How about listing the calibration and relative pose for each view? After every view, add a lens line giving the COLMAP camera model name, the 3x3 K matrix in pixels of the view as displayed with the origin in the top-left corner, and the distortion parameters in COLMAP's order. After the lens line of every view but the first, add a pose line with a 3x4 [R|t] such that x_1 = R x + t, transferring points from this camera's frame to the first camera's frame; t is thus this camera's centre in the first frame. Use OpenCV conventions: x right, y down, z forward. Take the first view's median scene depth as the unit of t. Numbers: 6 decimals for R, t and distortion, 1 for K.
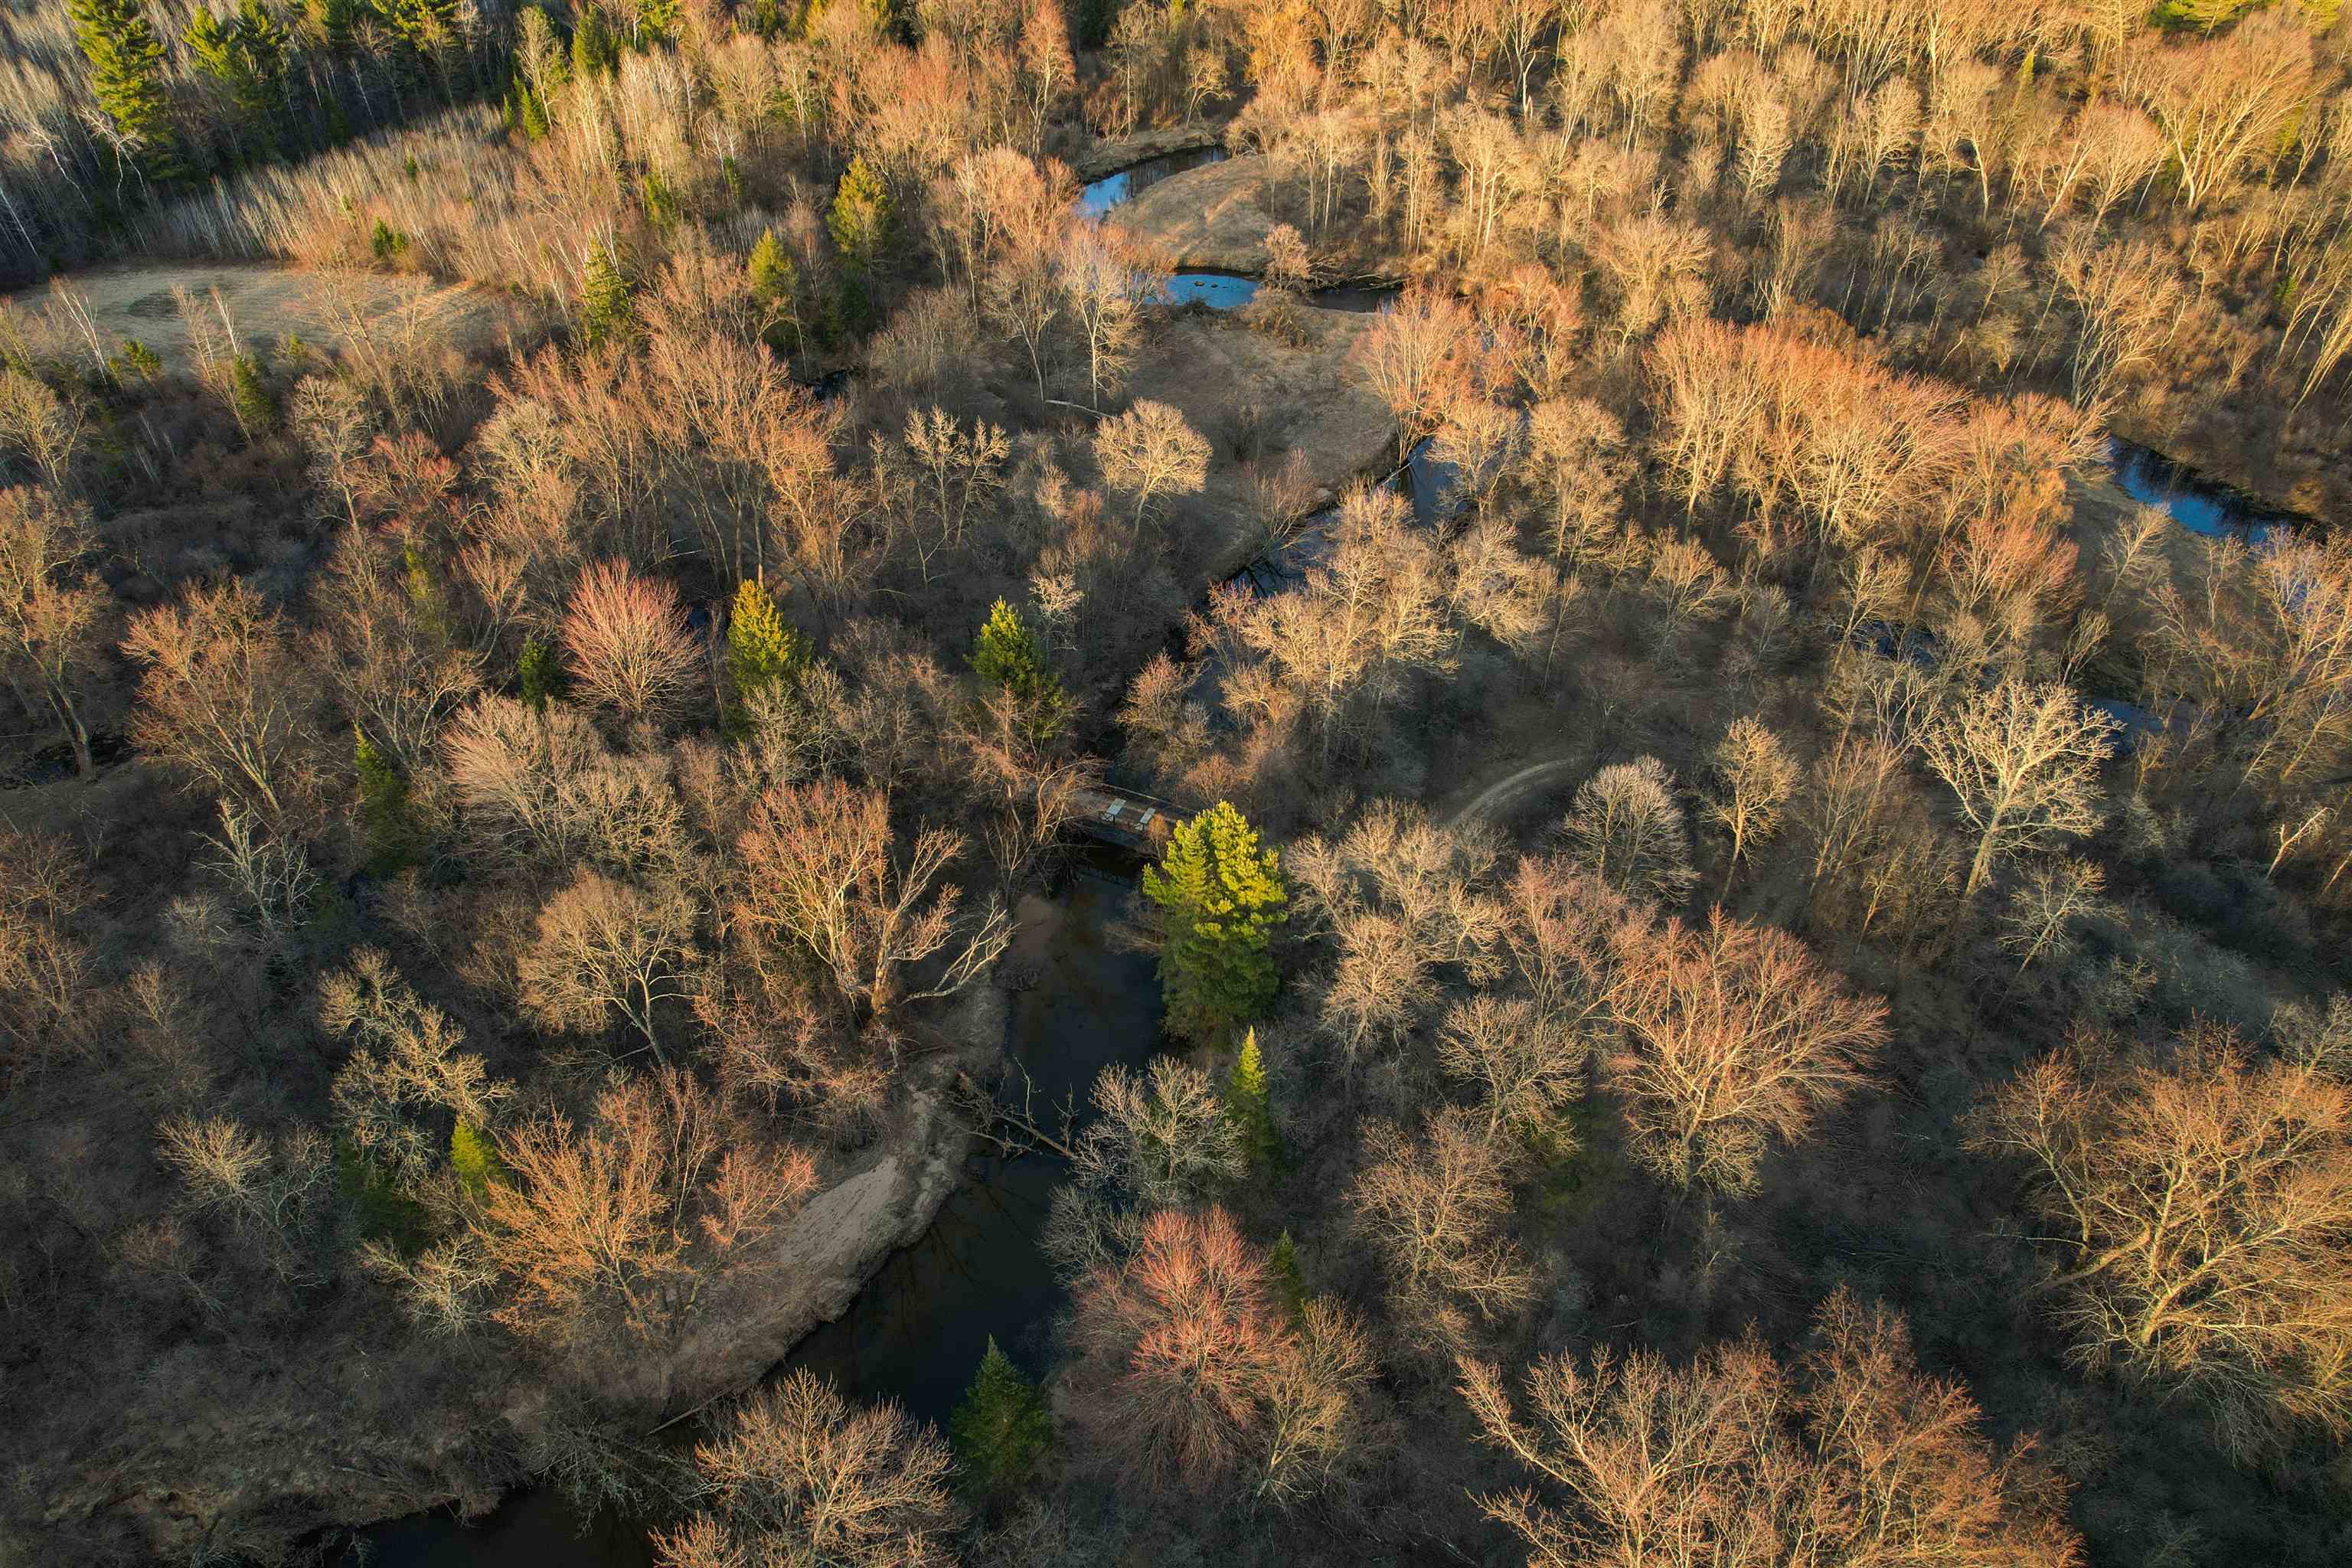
lens RADIAL K [[1519.1, 0, 1168.9], [0, 1519.1, 771.0], [0, 0, 1]] dist [-0.080683, 0.073033]
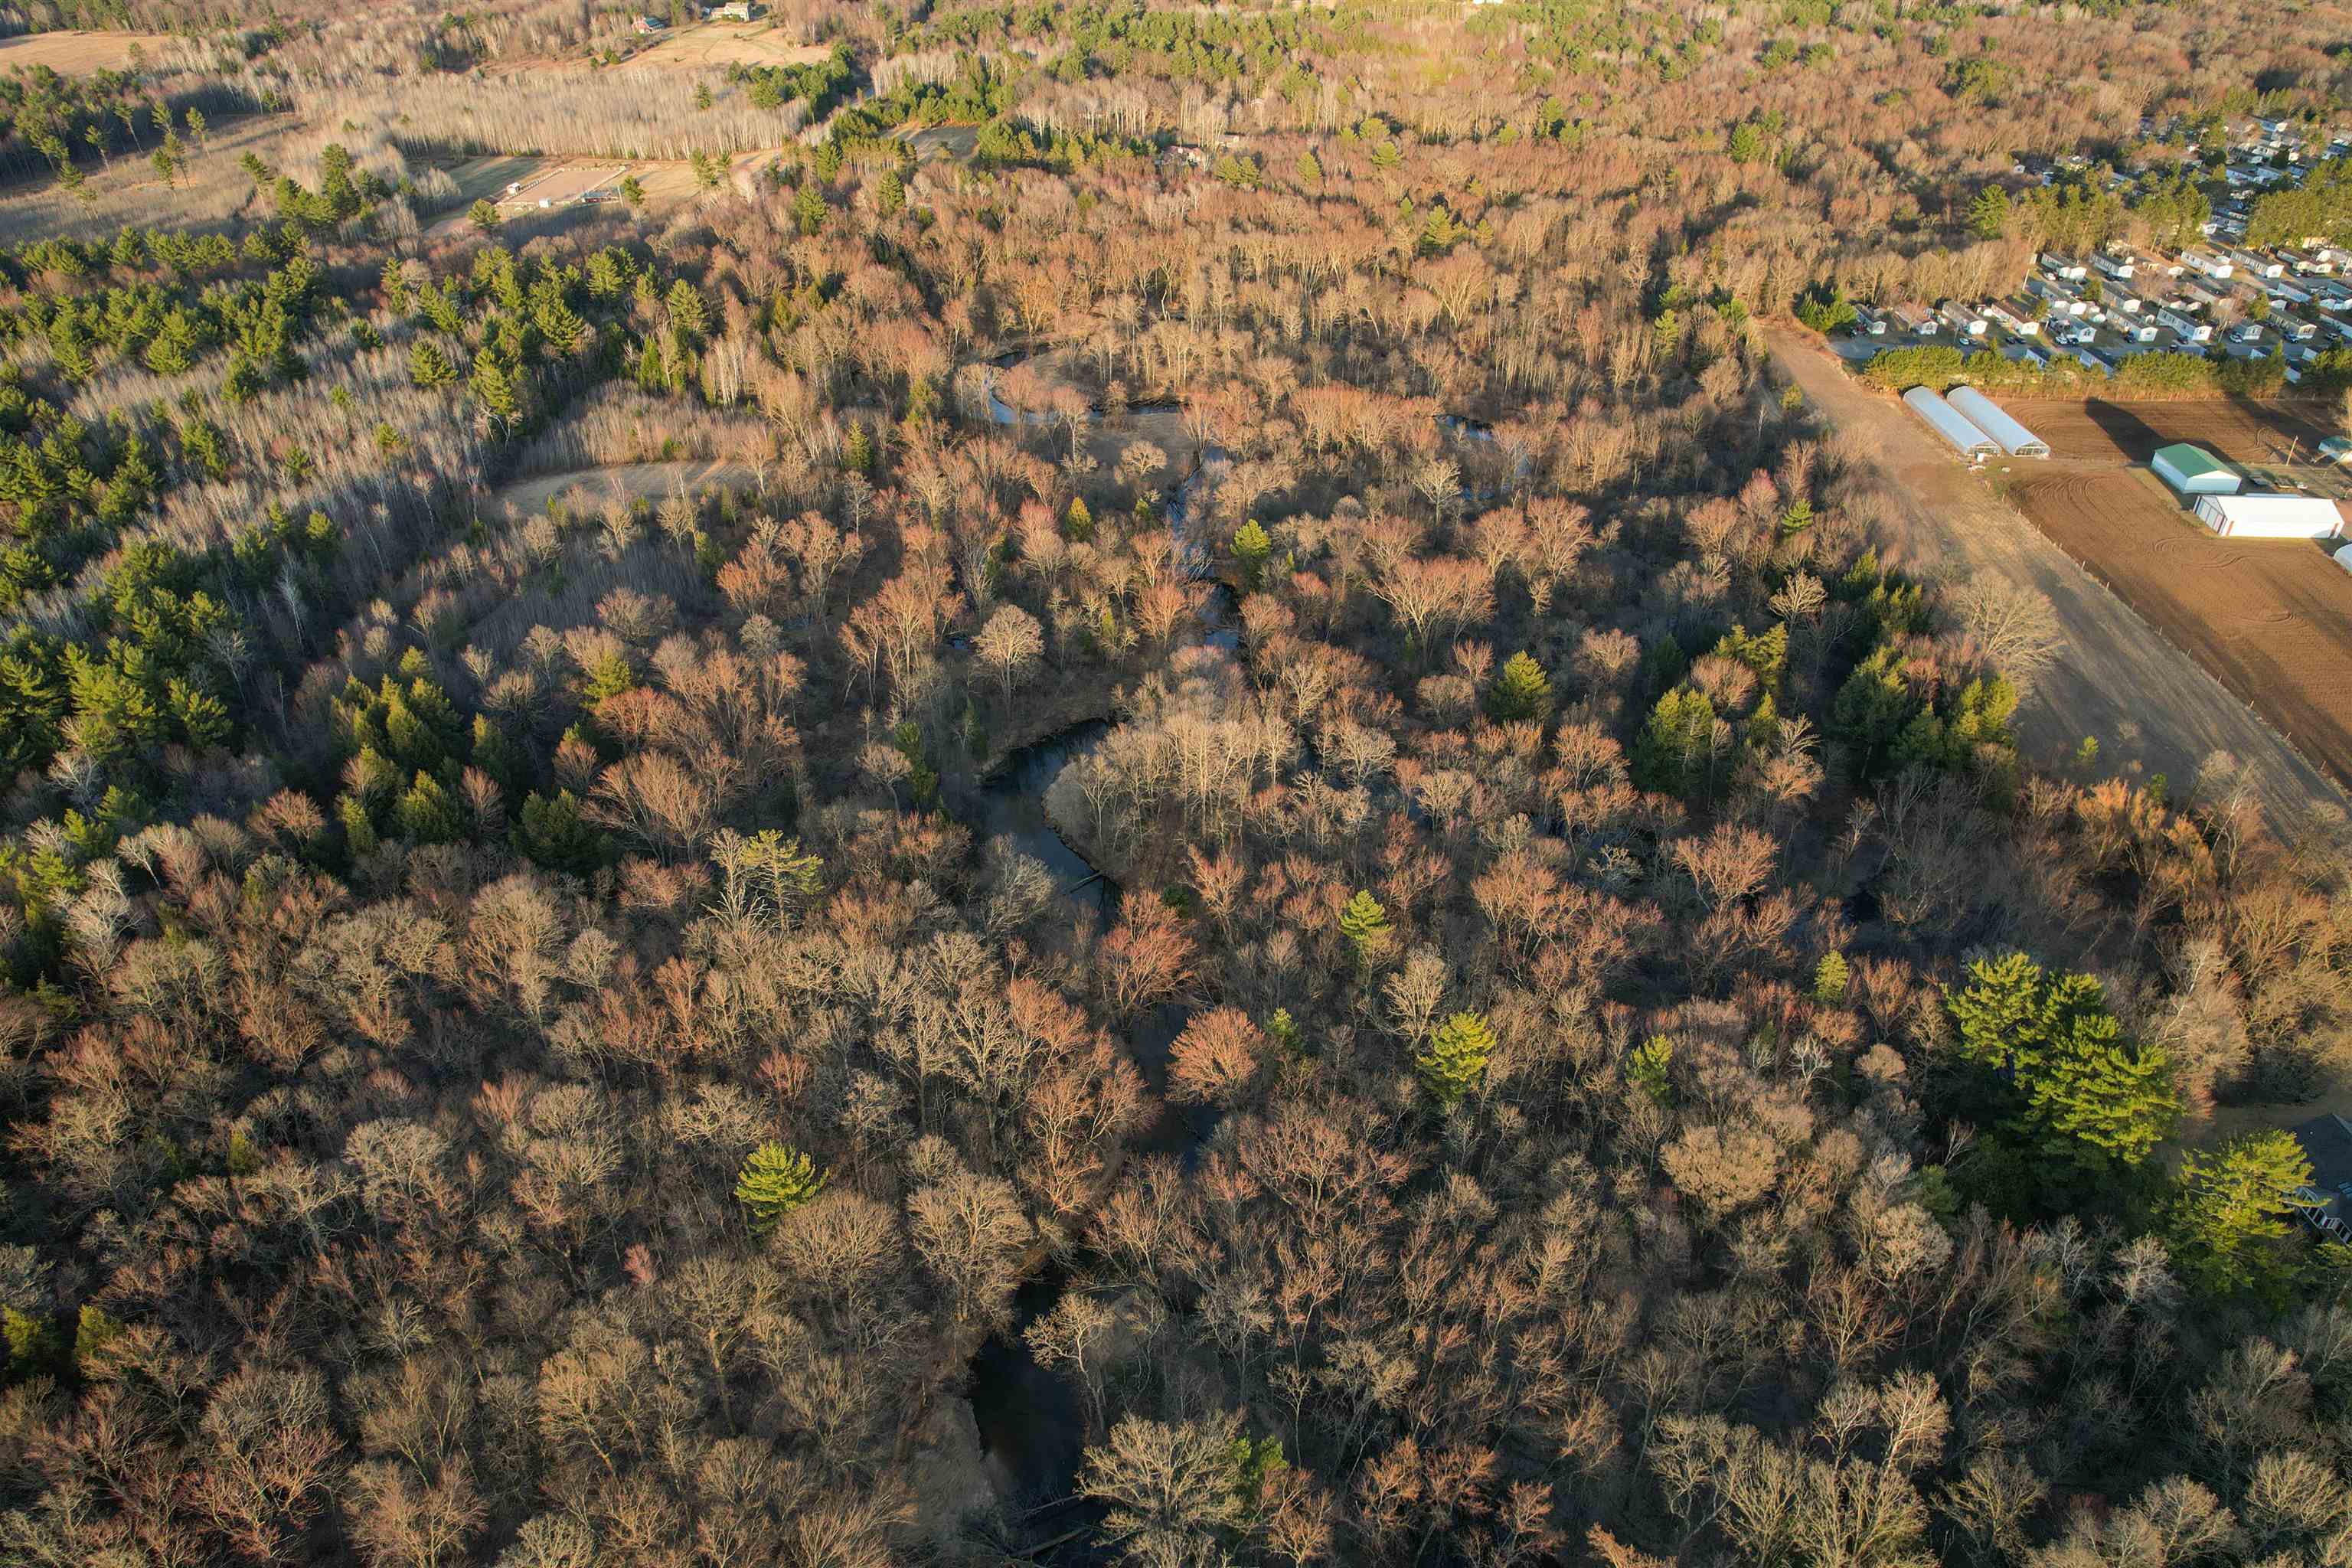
lens RADIAL K [[1519.1, 0, 1167.7], [0, 1519.1, 778.0], [0, 0, 1]] dist [-0.080683, 0.073033]
pose [[0.926913, -0.205943, 0.313719, -0.742666], [0.237694, 0.969087, -0.066124, 0.427465], [-0.290404, 0.135860, 0.947211, -1.212361]]
